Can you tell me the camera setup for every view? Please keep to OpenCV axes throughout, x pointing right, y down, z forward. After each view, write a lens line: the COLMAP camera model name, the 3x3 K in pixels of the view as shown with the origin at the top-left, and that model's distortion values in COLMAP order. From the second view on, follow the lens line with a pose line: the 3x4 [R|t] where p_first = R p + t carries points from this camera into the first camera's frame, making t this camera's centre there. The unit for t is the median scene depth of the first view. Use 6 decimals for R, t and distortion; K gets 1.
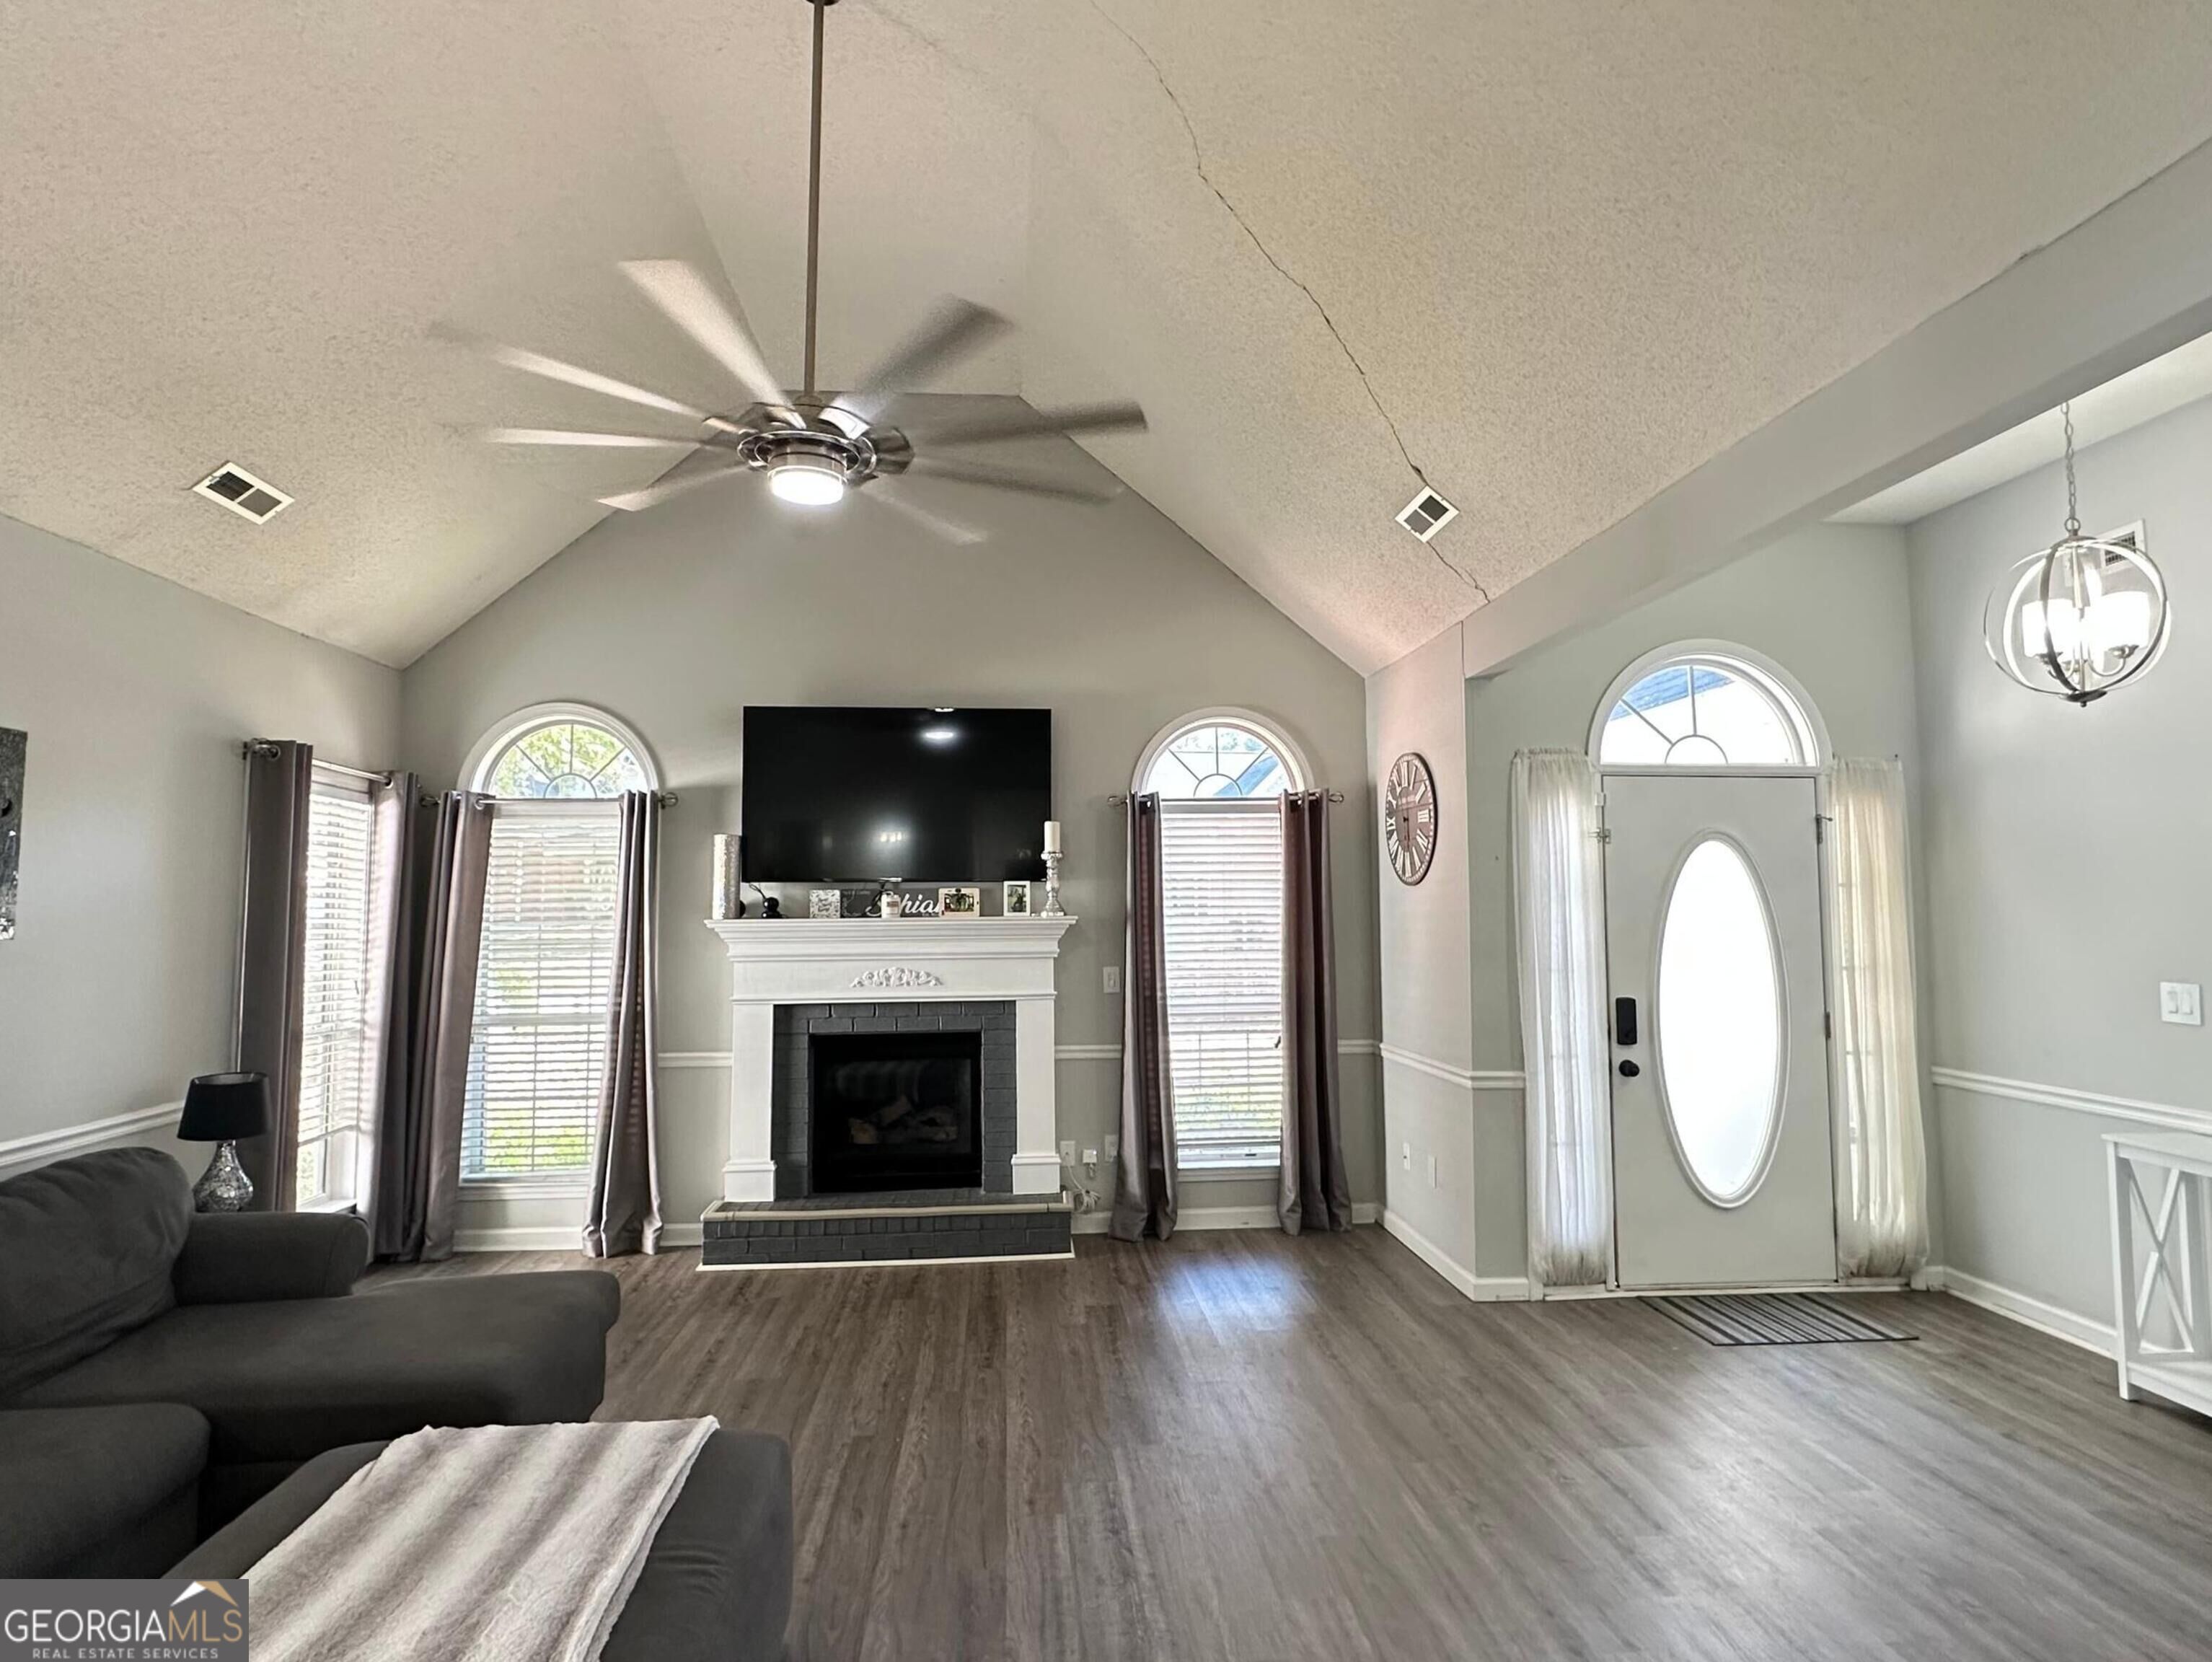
lens RADIAL K [[1219.4, 0, 1100.9], [0, 1219.4, 831.4], [0, 0, 1]] dist [0.002608, 0.000103]
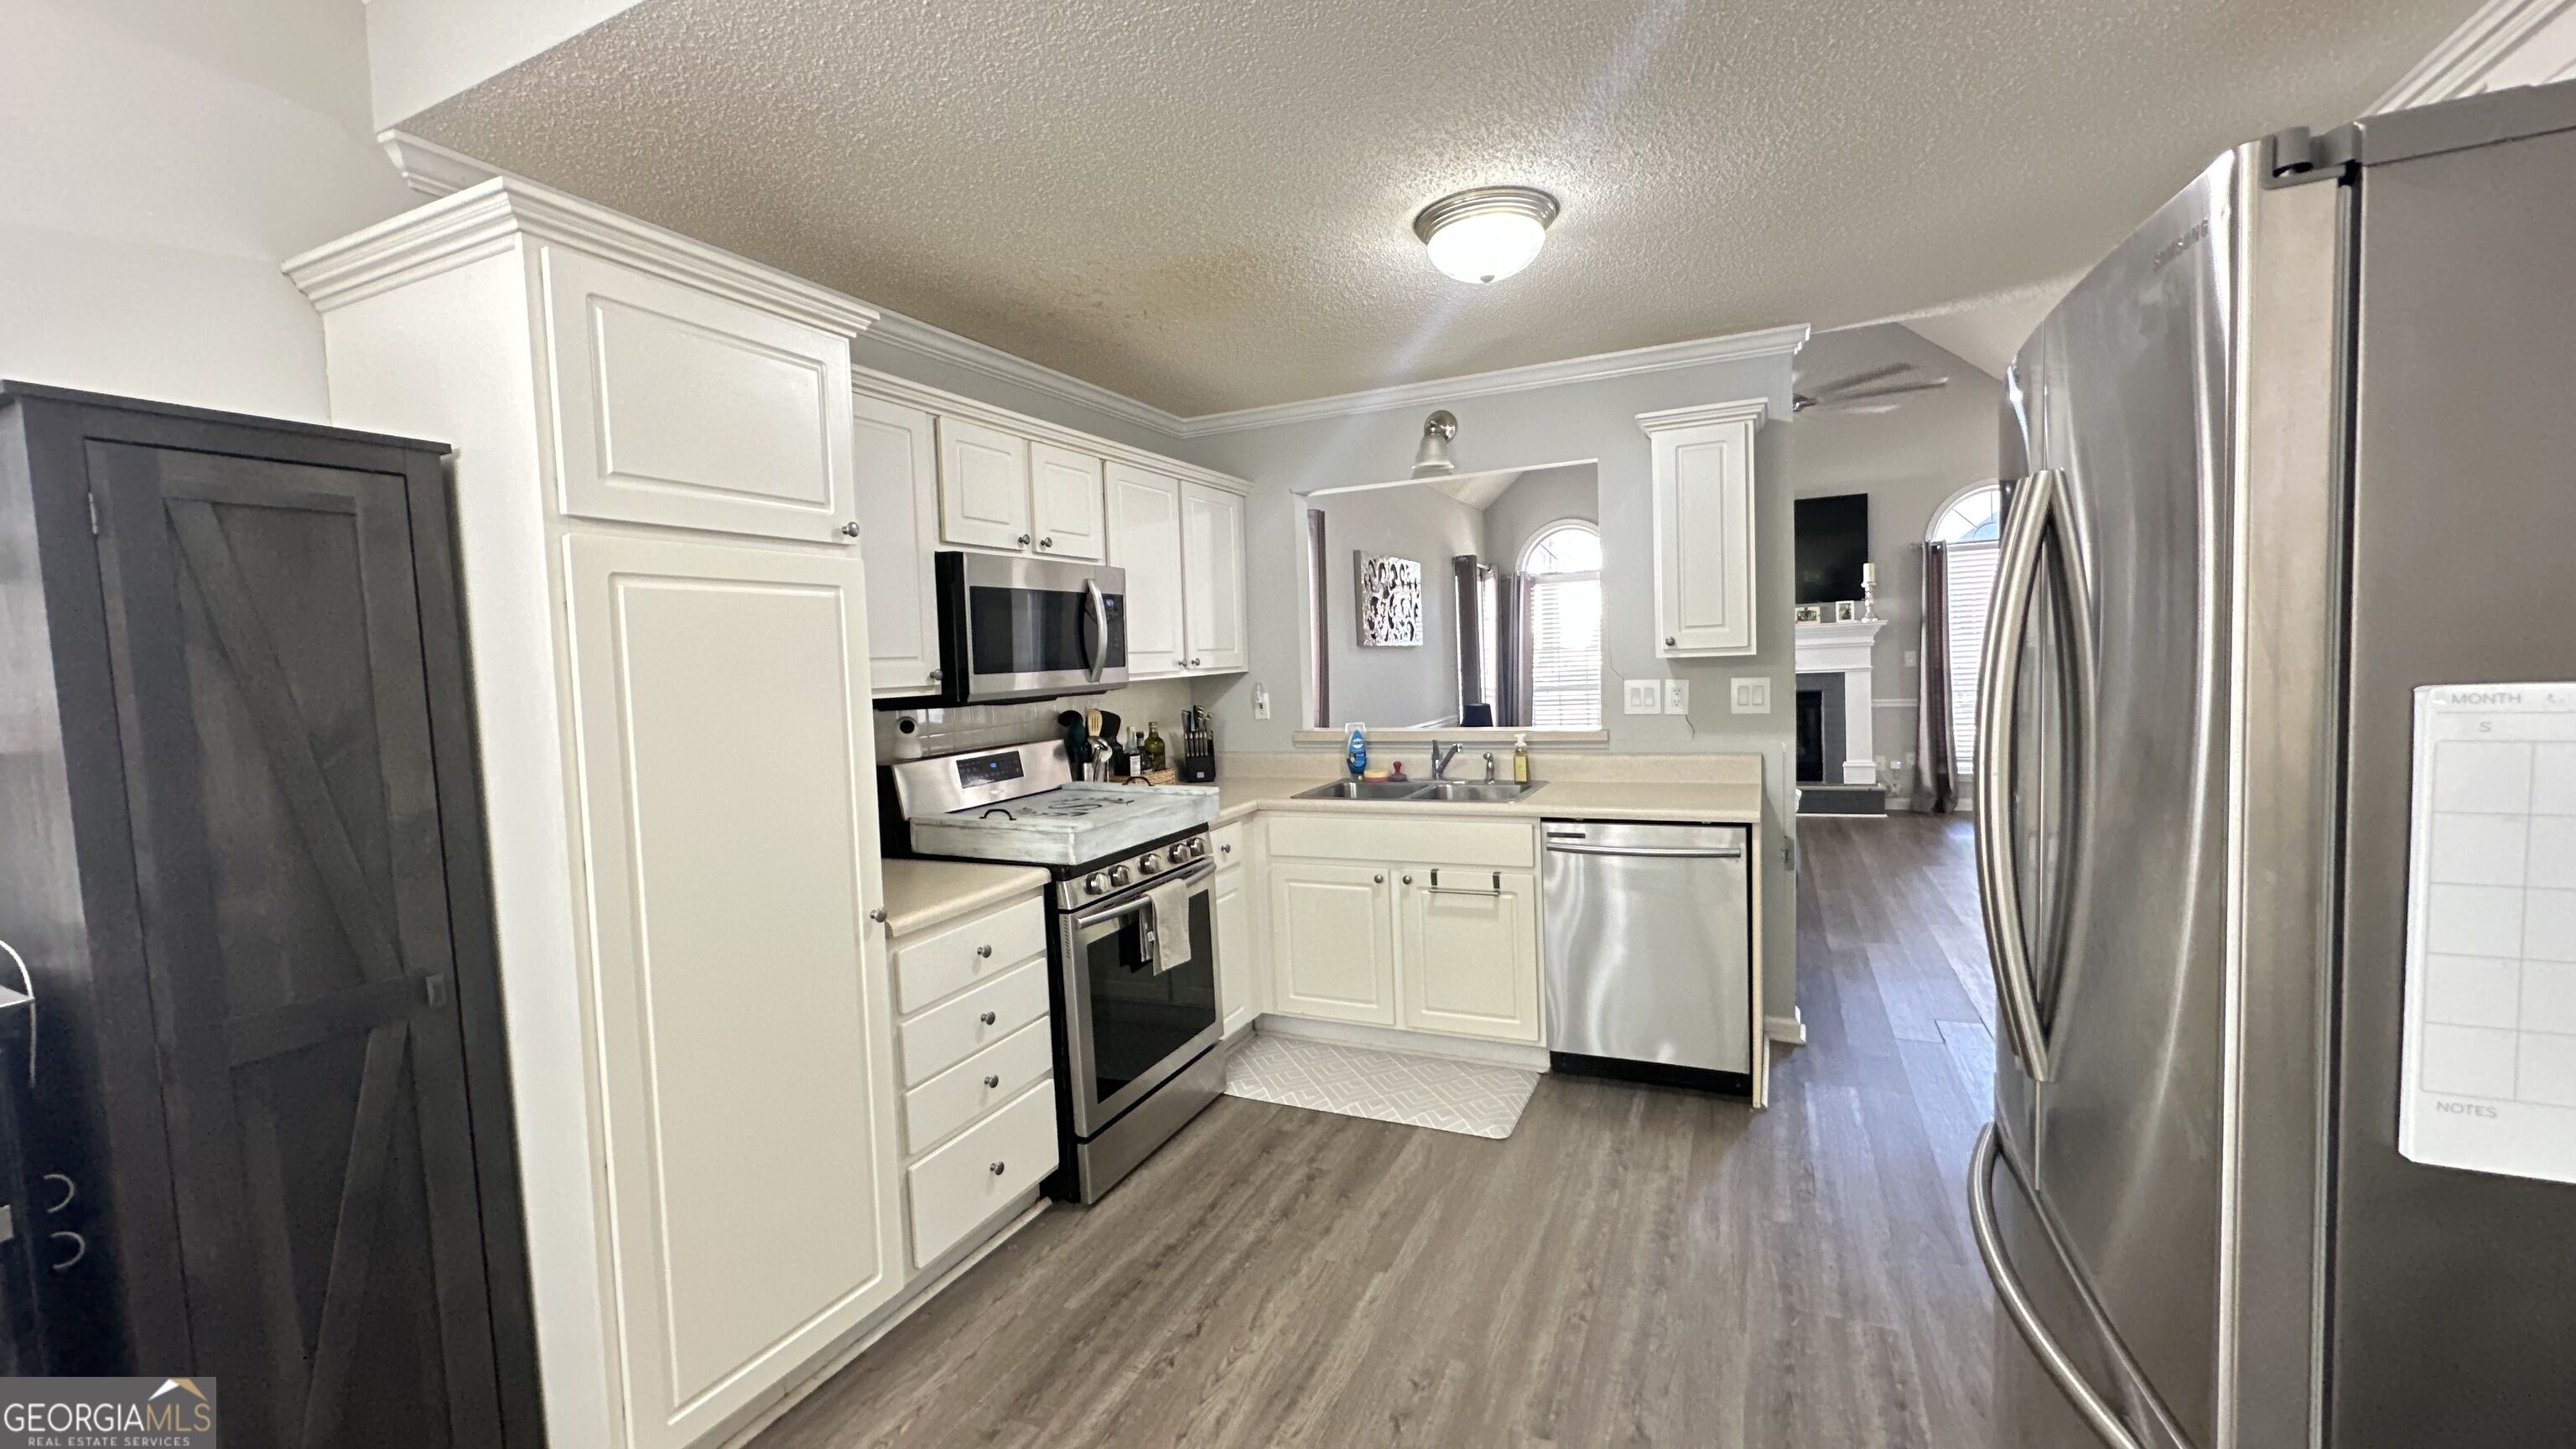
lens RADIAL K [[1026.9, 0, 1292.5], [0, 1026.9, 712.8], [0, 0, 1]] dist [-0.004285, 0.001705]
pose [[0.872243, -0.004676, -0.489051, -0.043179], [0.068240, 0.991336, 0.112230, -0.017403], [0.484289, -0.131265, 0.865005, -0.609522]]
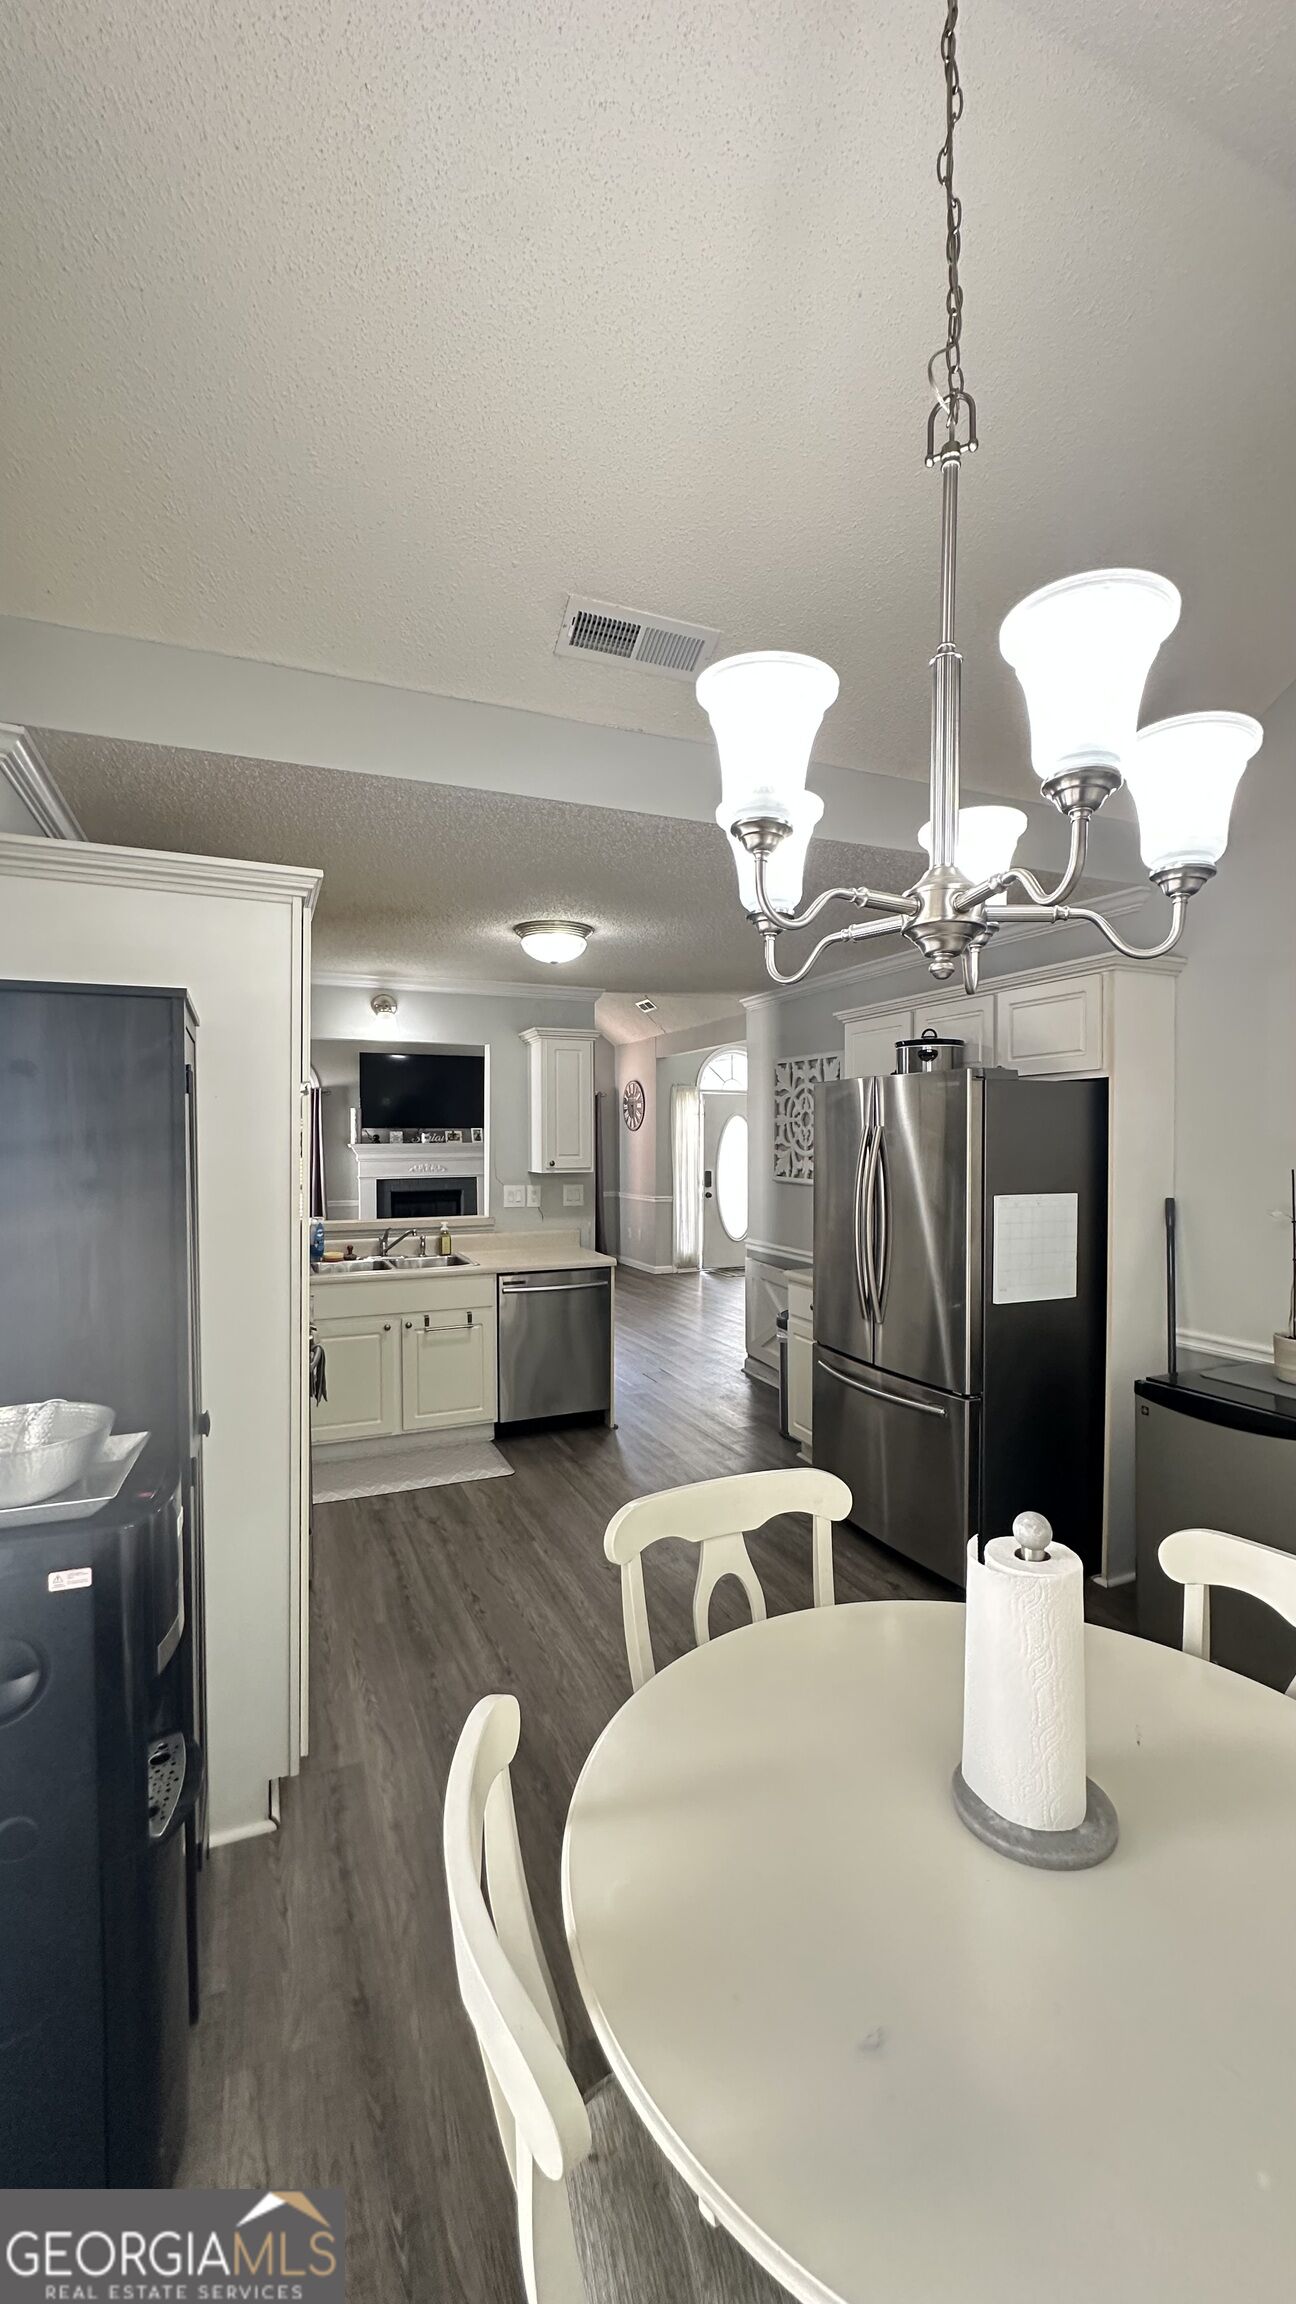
lens RADIAL K [[918.4, 0, 650.1], [0, 918.4, 1152.2], [0, 0, 1]] dist [-0.004285, 0.001705]
pose [[0.946371, -0.003186, 0.323066, -0.338413], [-0.021915, 0.997015, 0.074027, -0.054982], [-0.322338, -0.077137, 0.943477, -0.853453]]
